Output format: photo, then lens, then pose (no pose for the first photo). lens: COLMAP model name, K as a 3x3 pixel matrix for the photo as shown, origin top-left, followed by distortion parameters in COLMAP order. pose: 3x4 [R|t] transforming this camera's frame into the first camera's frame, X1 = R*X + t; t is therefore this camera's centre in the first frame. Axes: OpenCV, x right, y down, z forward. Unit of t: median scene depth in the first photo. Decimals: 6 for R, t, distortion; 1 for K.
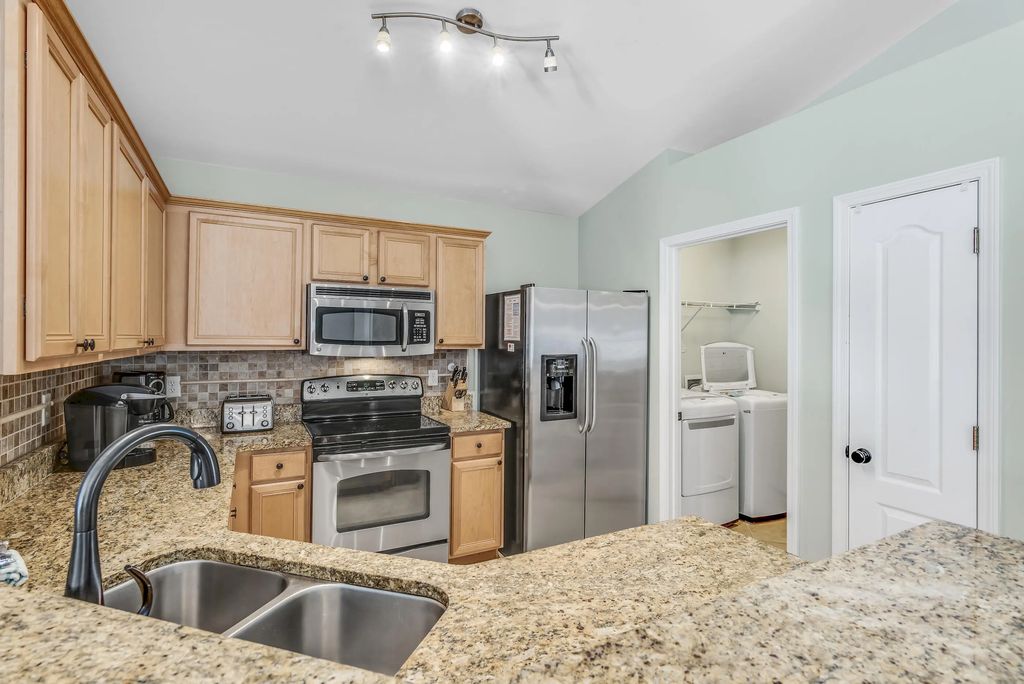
lens RADIAL K [[499.3, 0, 513.9], [0, 499.3, 337.9], [0, 0, 1]] dist [0.001548, -0.000013]
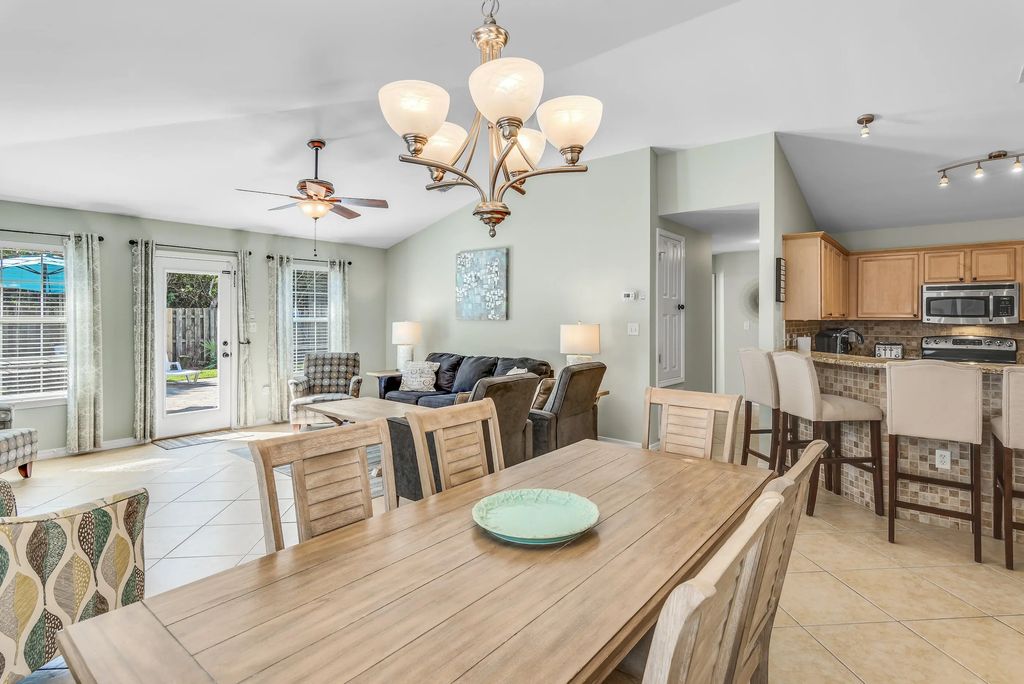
lens RADIAL K [[509.0, 0, 515.8], [0, 509.0, 313.7], [0, 0, 1]] dist [0.004518, 0.000955]
pose [[0.382298, -0.010189, -0.923983, 0.739321], [0.000659, 0.999942, -0.010754, 0.018707], [0.924039, 0.003502, 0.382283, -1.094012]]
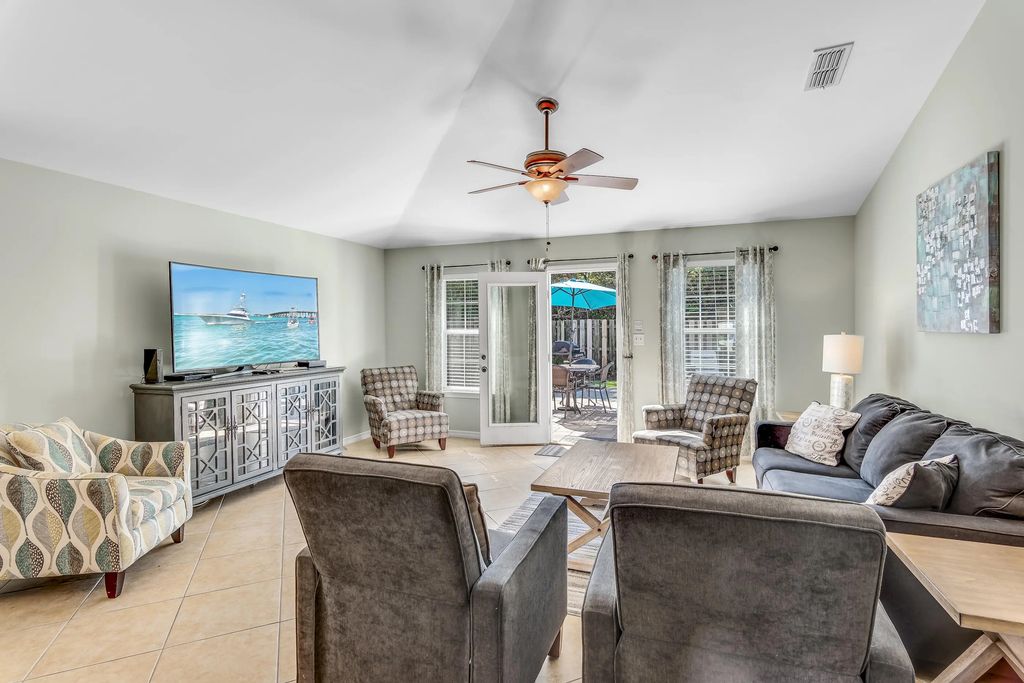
lens RADIAL K [[499.3, 0, 513.9], [0, 499.3, 337.4], [0, 0, 1]] dist [0.001548, -0.000013]
pose [[-0.751455, 0.010820, -0.659695, -0.059241], [0.002796, 0.999909, 0.013214, 0.016665], [0.659778, 0.008085, -0.751417, -0.255305]]
